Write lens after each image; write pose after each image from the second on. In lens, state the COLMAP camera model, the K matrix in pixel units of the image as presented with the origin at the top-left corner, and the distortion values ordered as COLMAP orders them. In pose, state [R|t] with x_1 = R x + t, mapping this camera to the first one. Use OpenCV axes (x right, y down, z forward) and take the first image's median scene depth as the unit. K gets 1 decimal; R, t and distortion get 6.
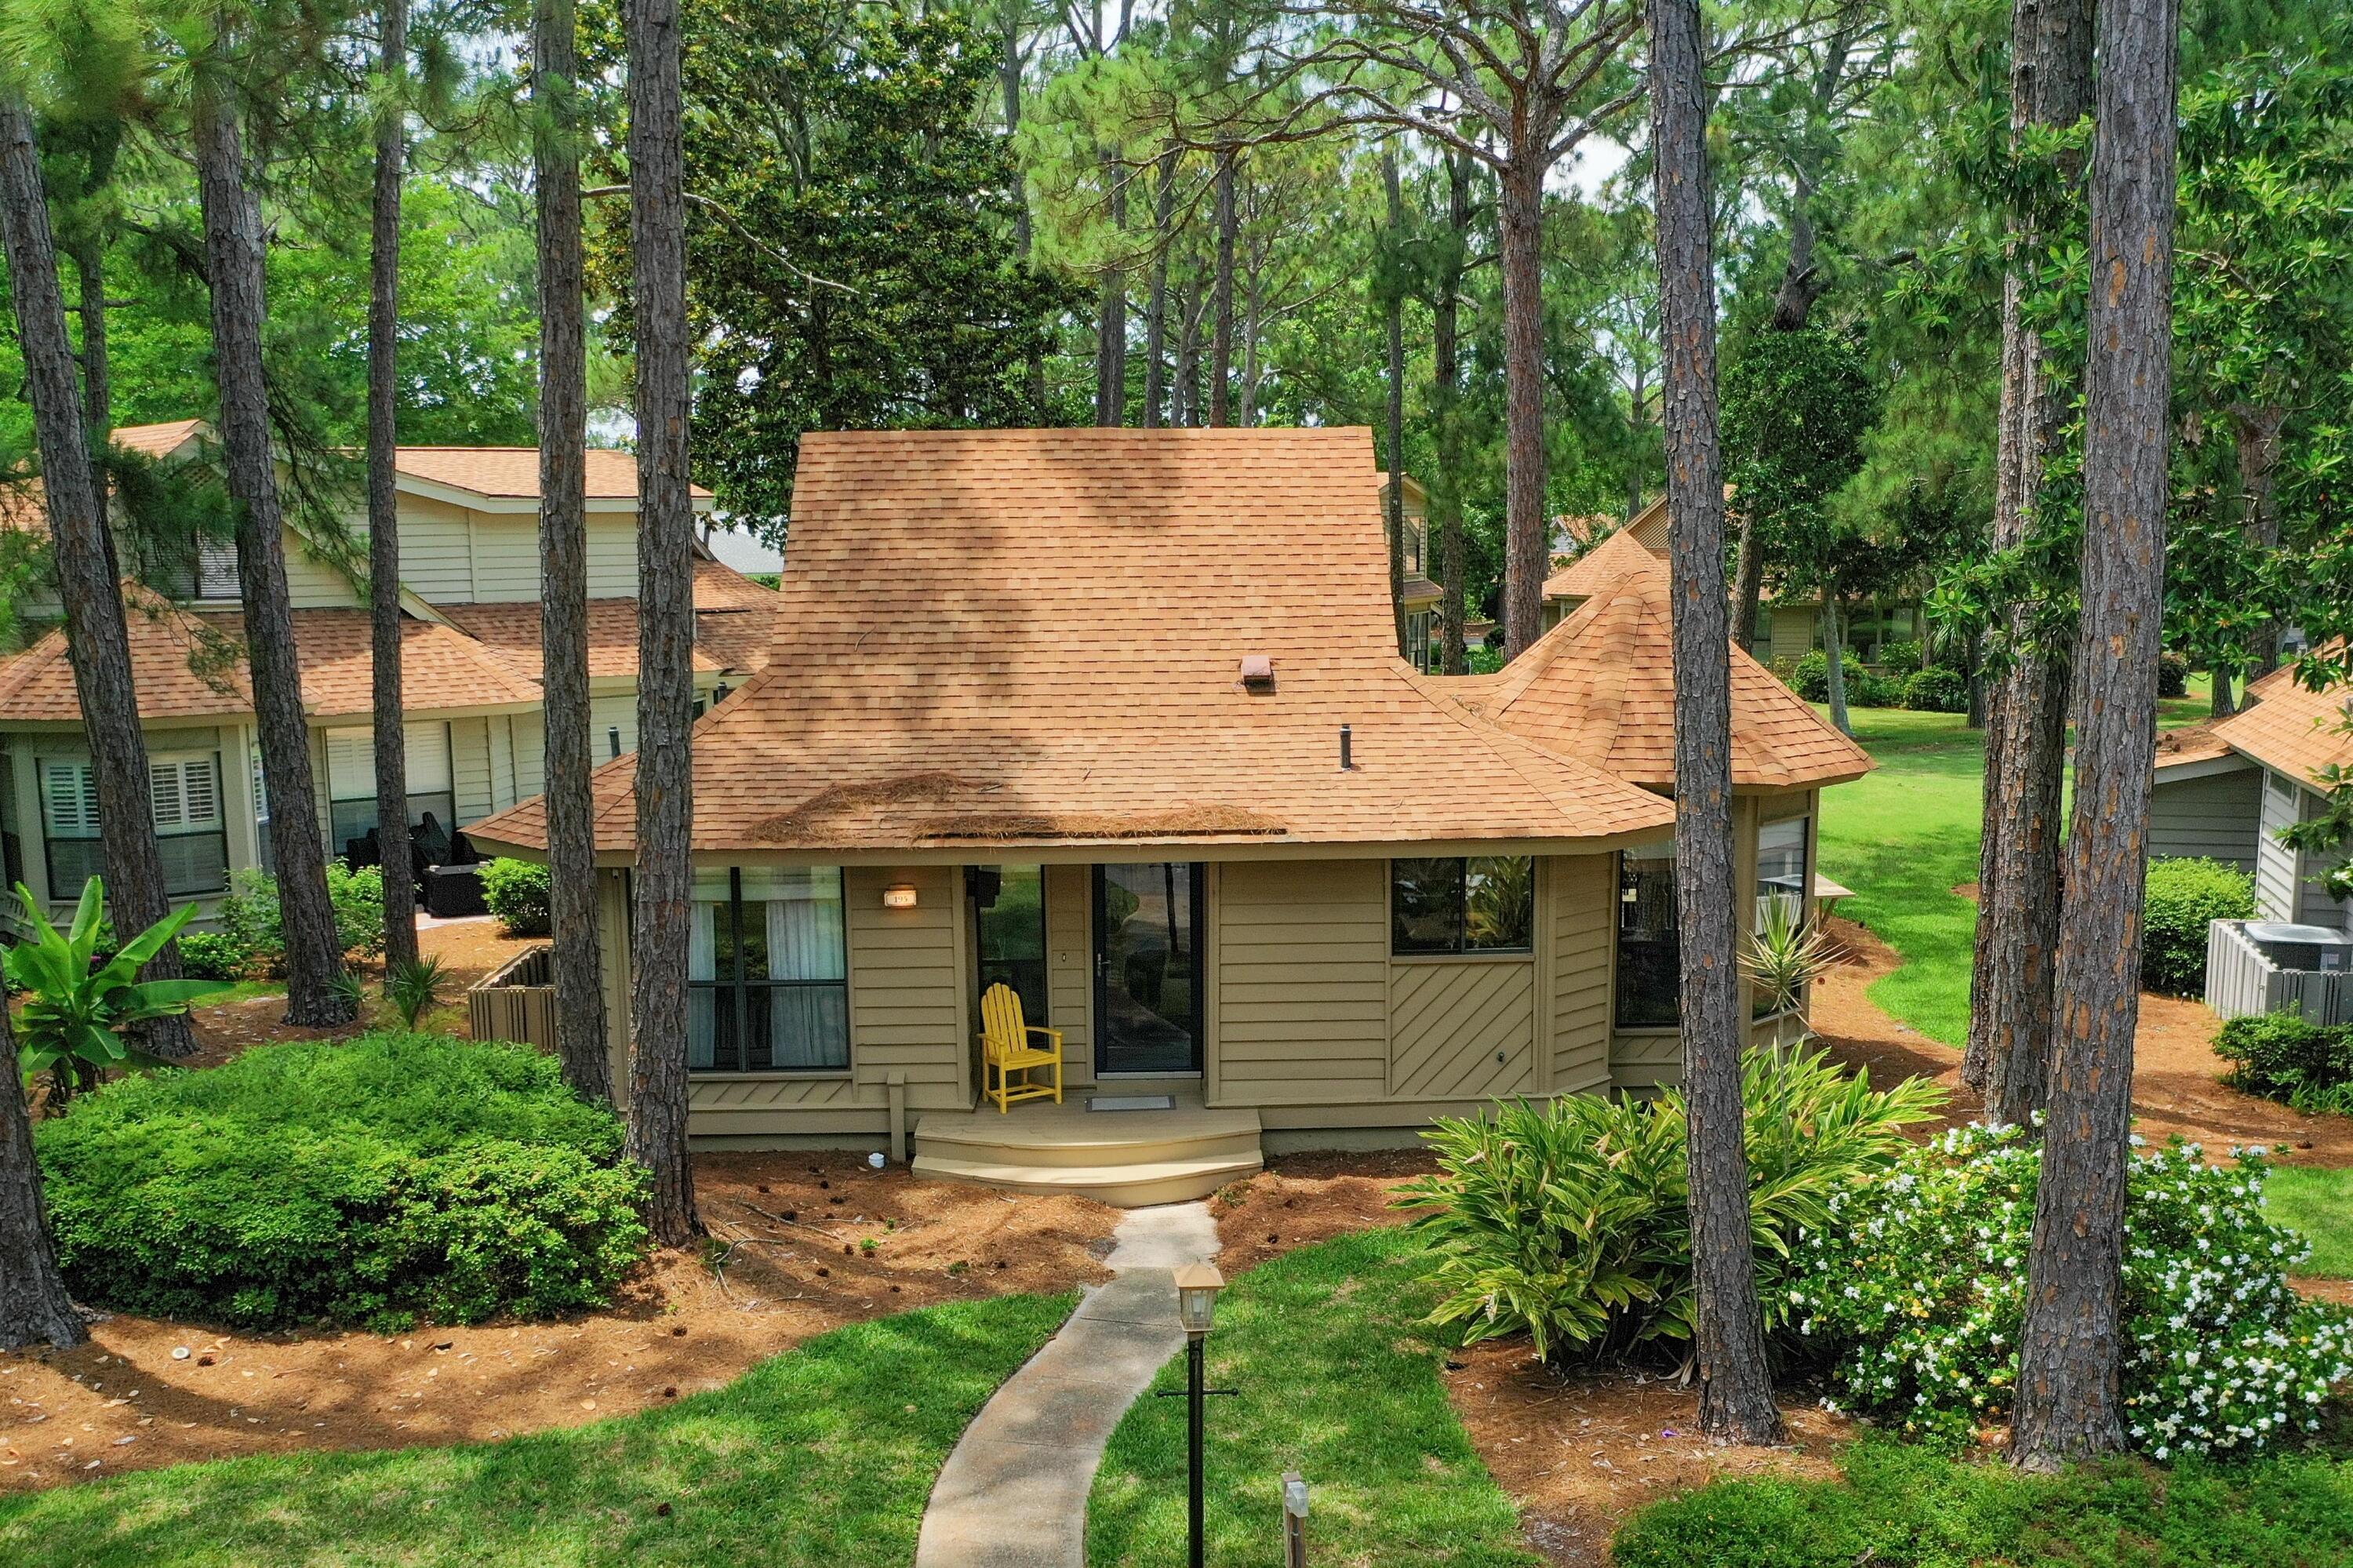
lens RADIAL K [[2430.4, 0, 1176.1], [0, 2430.4, 912.1], [0, 0, 1]] dist [0.003247, -0.008437]
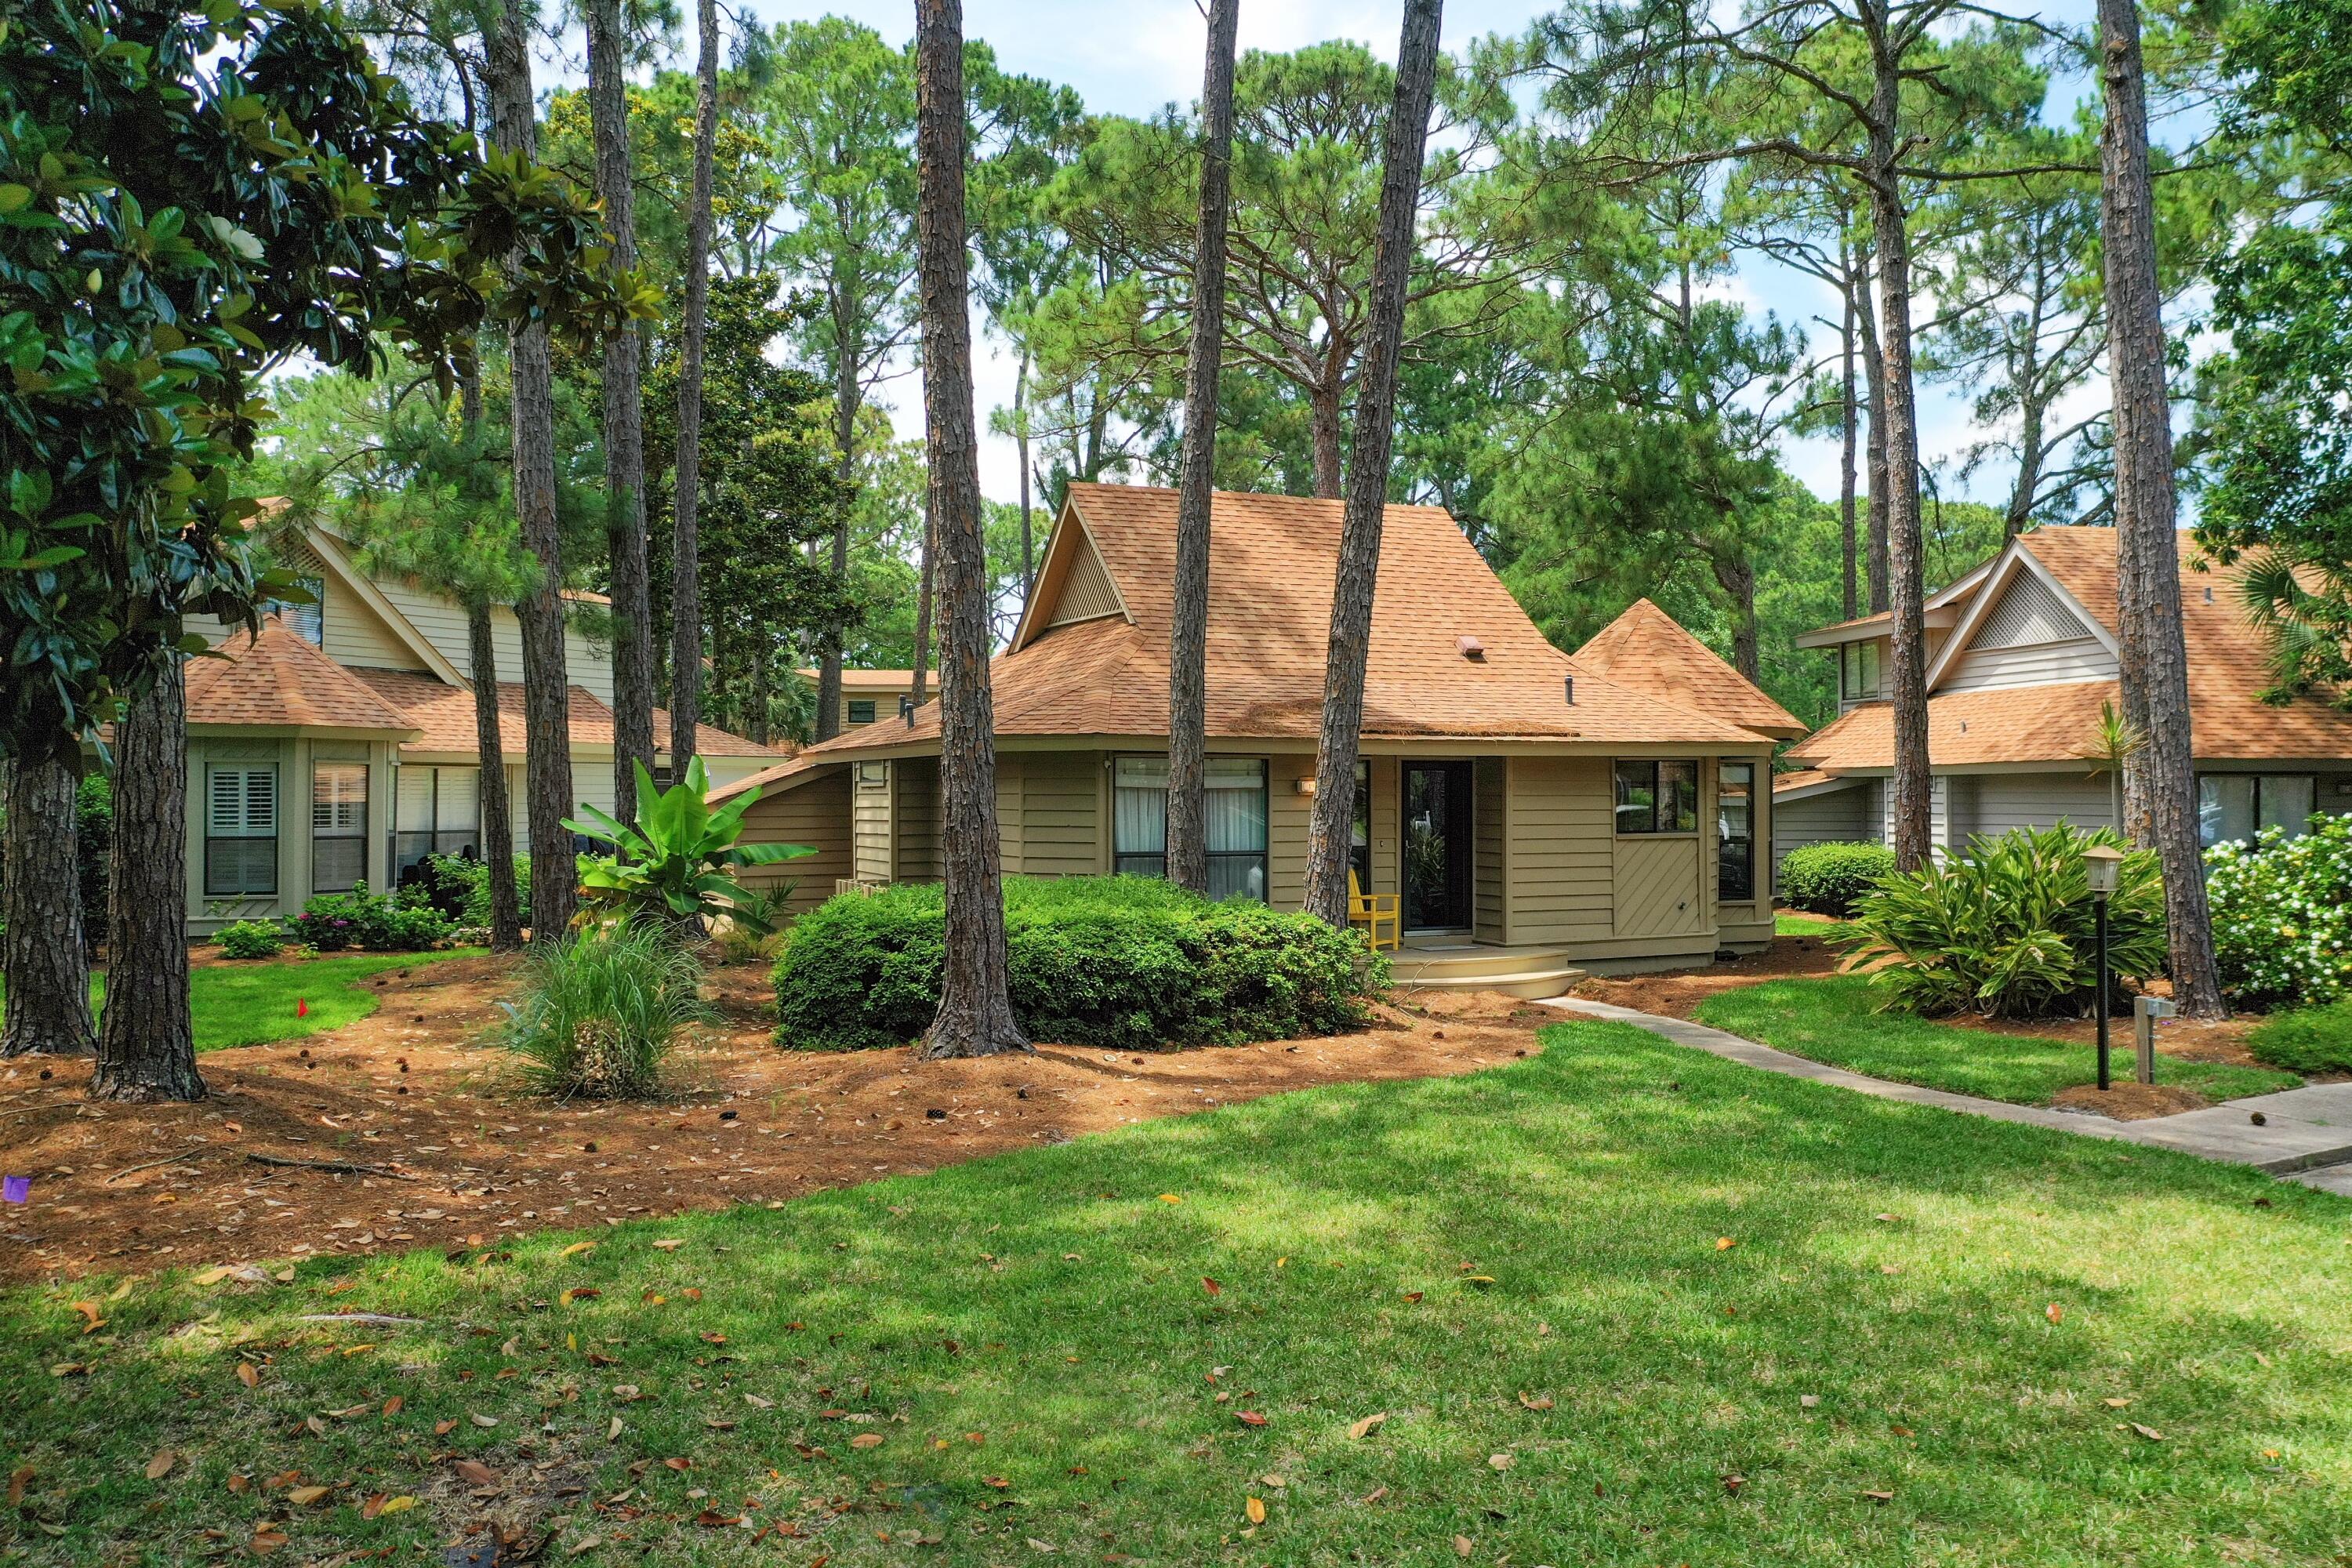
lens RADIAL K [[1893.1, 0, 1176.0], [0, 1893.1, 784.0], [0, 0, 1]] dist [-0.003513, -0.001990]
pose [[0.924091, 0.013117, 0.381948, -0.718540], [0.054641, 0.984608, -0.166016, 0.199932], [-0.378246, 0.174284, 0.909151, 0.119600]]
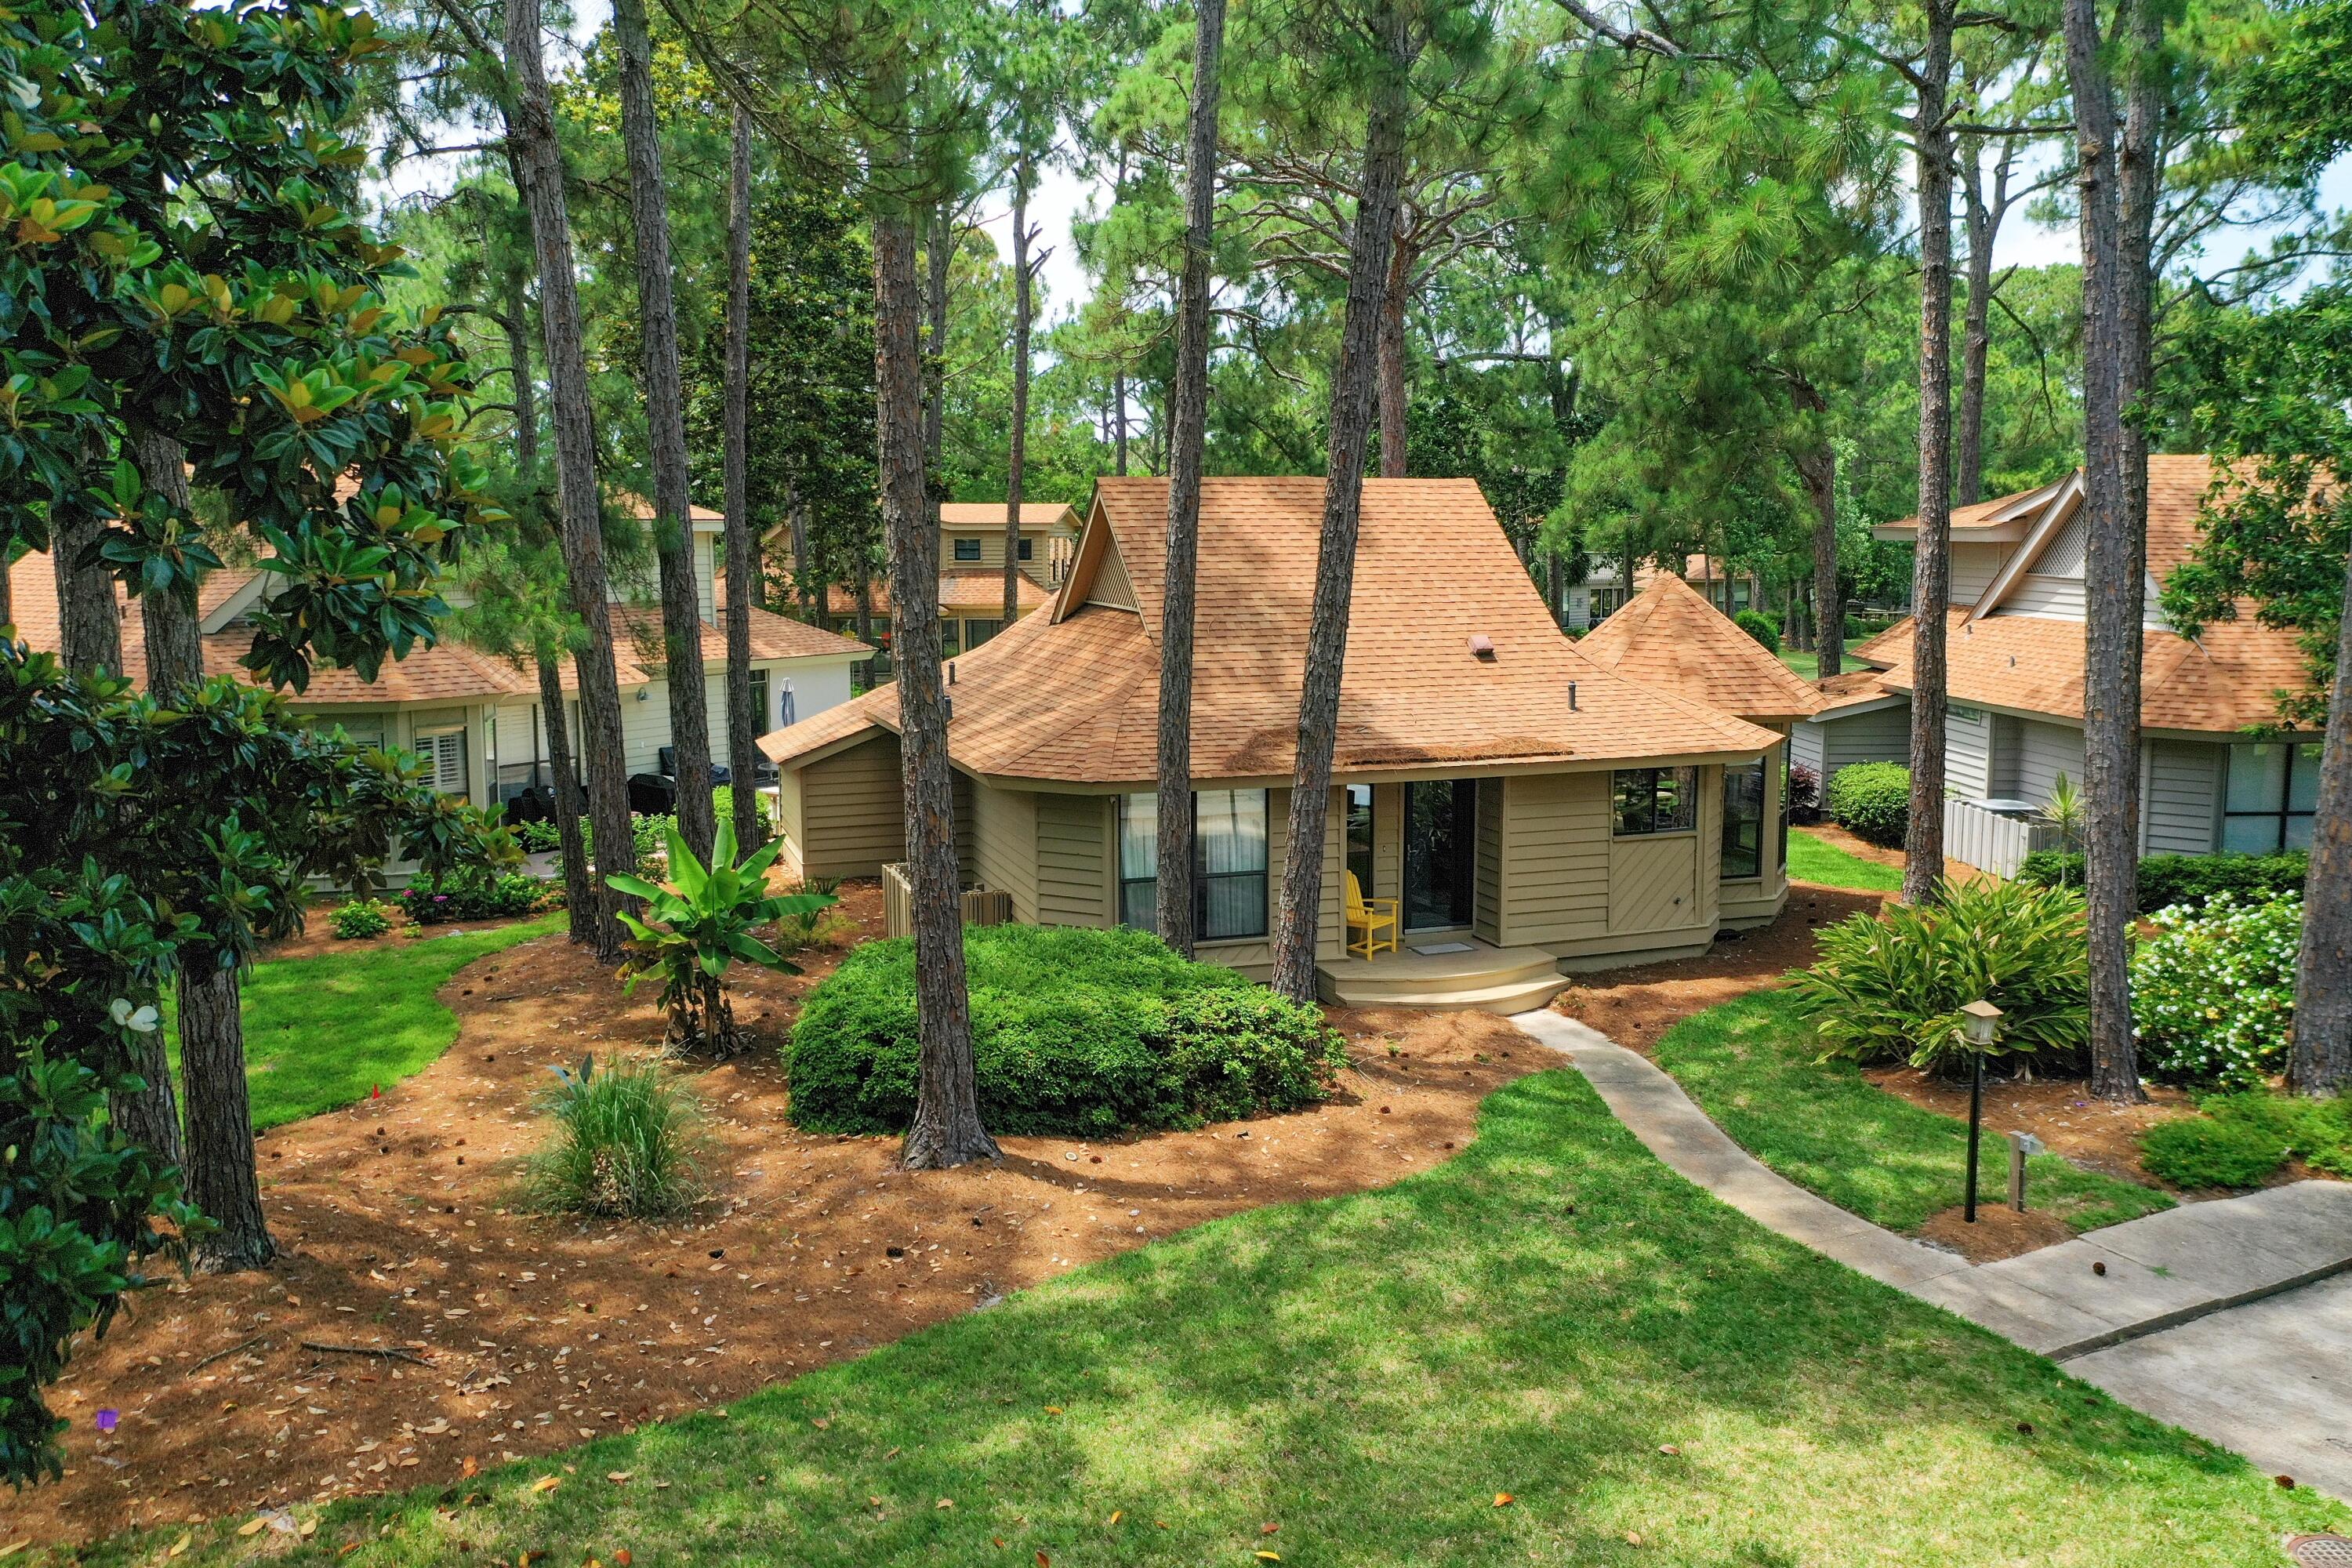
lens RADIAL K [[1893.1, 0, 1176.0], [0, 1893.1, 784.0], [0, 0, 1]] dist [-0.003513, -0.001990]
pose [[0.951275, -0.034694, 0.306387, -0.650915], [0.046216, 0.998468, -0.030429, 0.011449], [-0.304862, 0.043106, 0.951421, -0.014008]]
